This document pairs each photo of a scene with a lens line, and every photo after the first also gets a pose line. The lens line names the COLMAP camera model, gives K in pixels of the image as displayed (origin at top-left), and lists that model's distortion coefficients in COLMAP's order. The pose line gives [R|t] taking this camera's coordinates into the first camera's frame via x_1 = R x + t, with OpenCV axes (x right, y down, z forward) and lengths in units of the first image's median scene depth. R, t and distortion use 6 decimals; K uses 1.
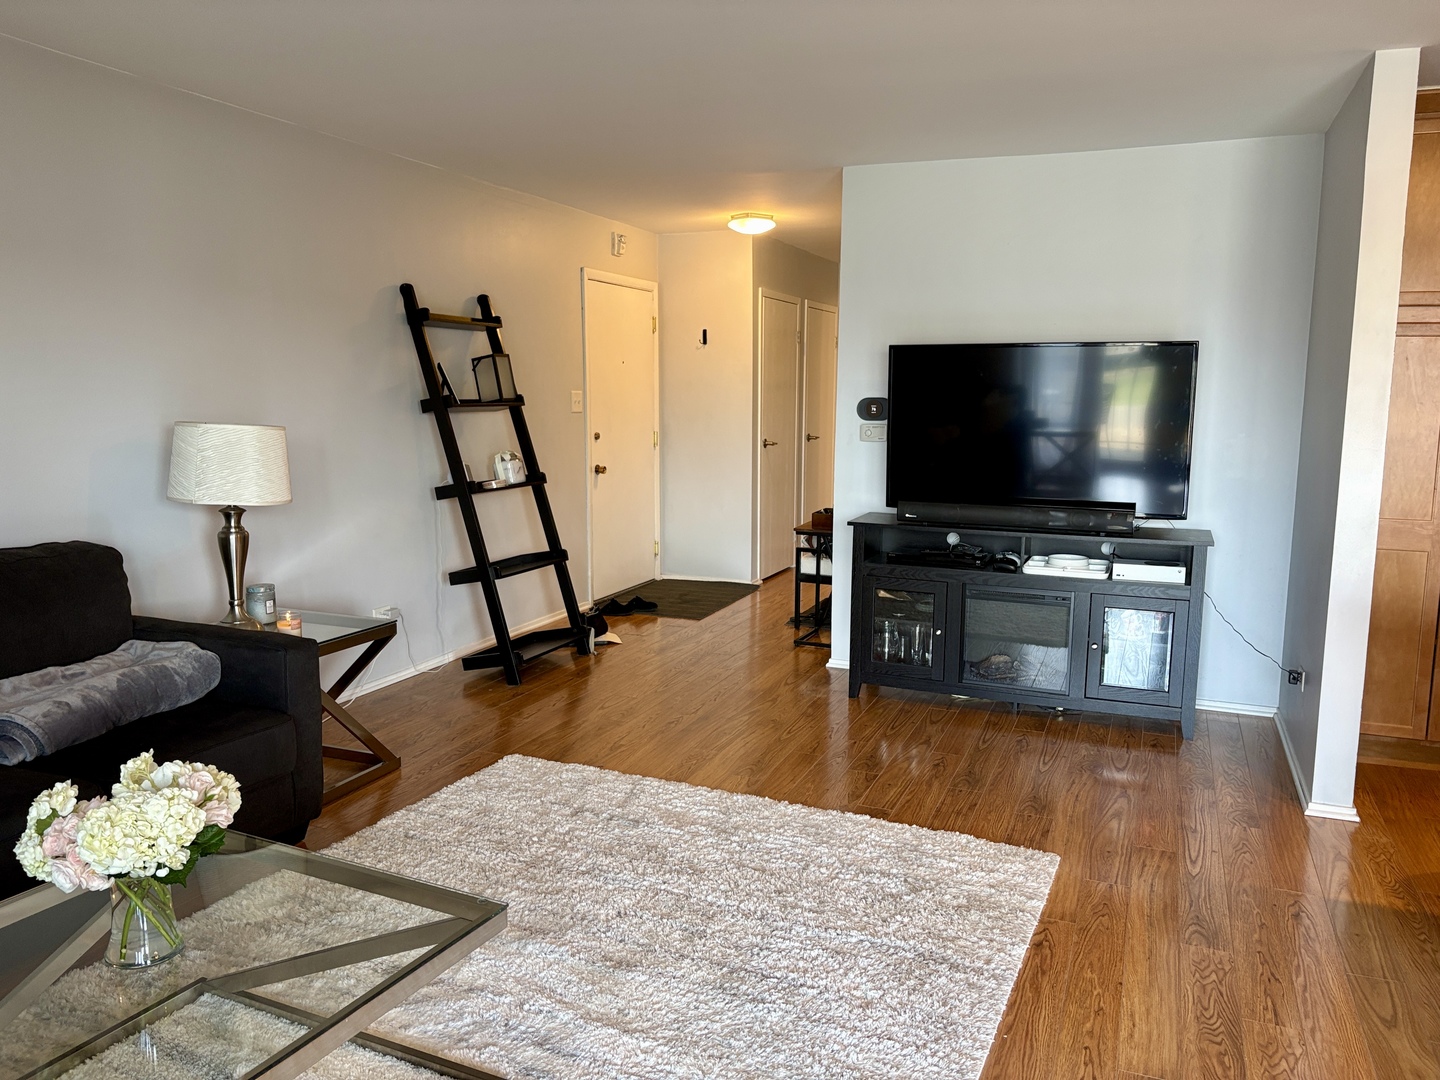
lens RADIAL K [[1091.3, 0, 718.3], [0, 1091.3, 543.0], [0, 0, 1]] dist [0.088645, -0.110185]
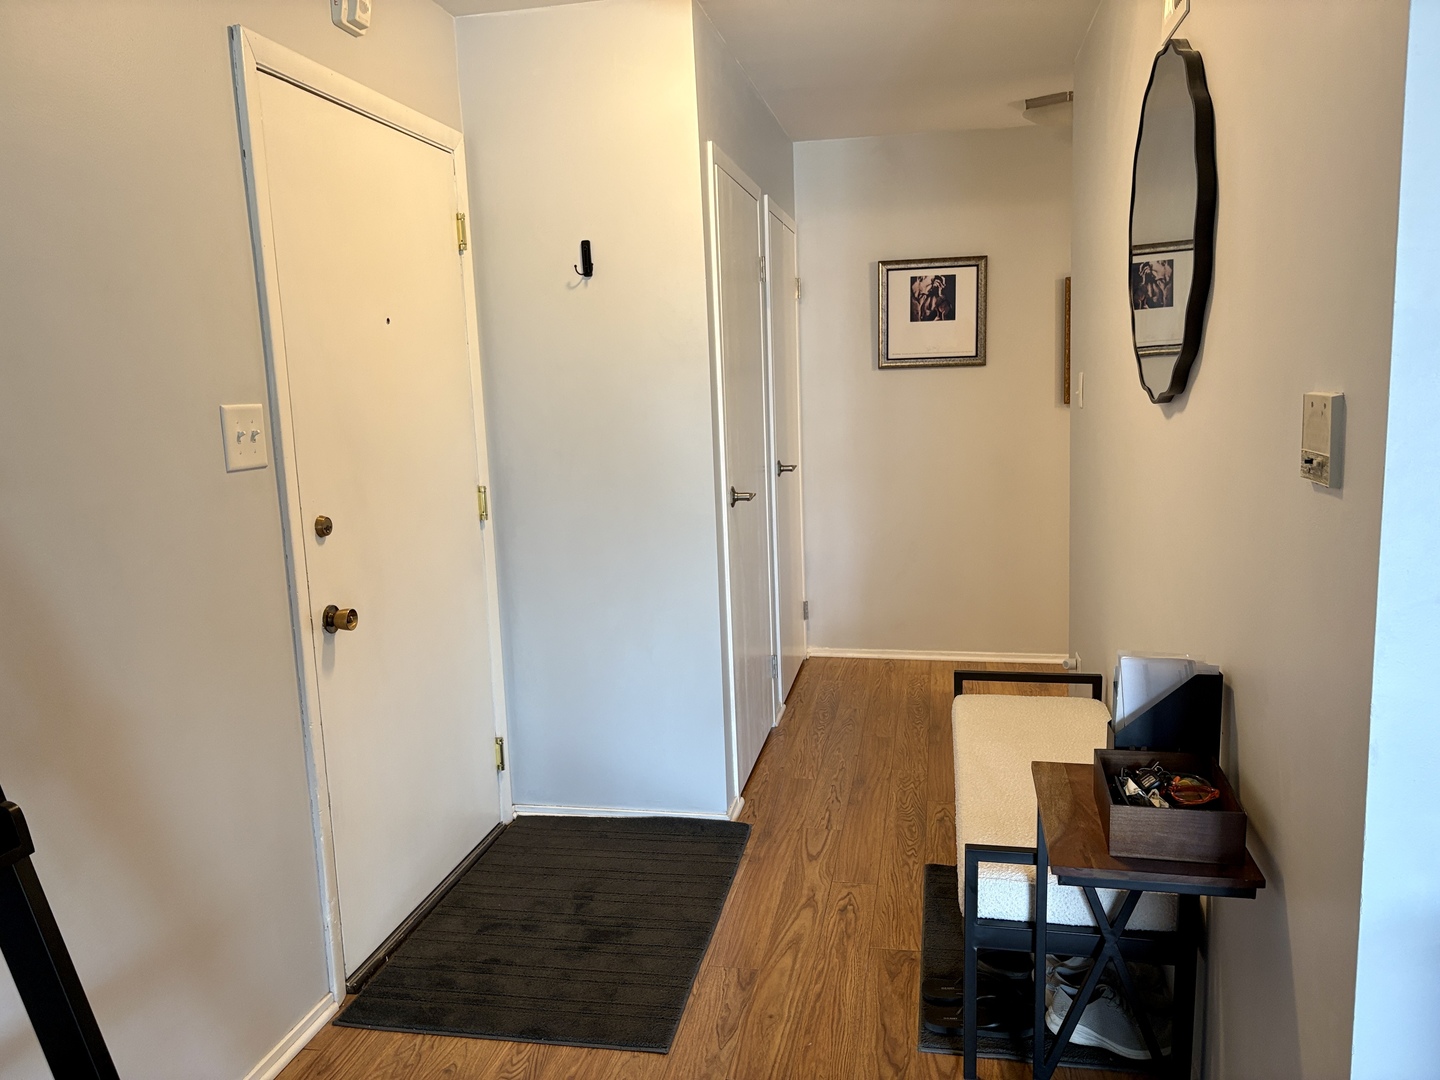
lens RADIAL K [[1091.3, 0, 718.3], [0, 1091.3, 543.0], [0, 0, 1]] dist [0.088645, -0.110185]
pose [[0.982573, -0.064756, 0.174231, -0.062089], [0.062594, 0.997879, 0.017881, -0.118148], [-0.175019, -0.006664, 0.984542, 0.814438]]
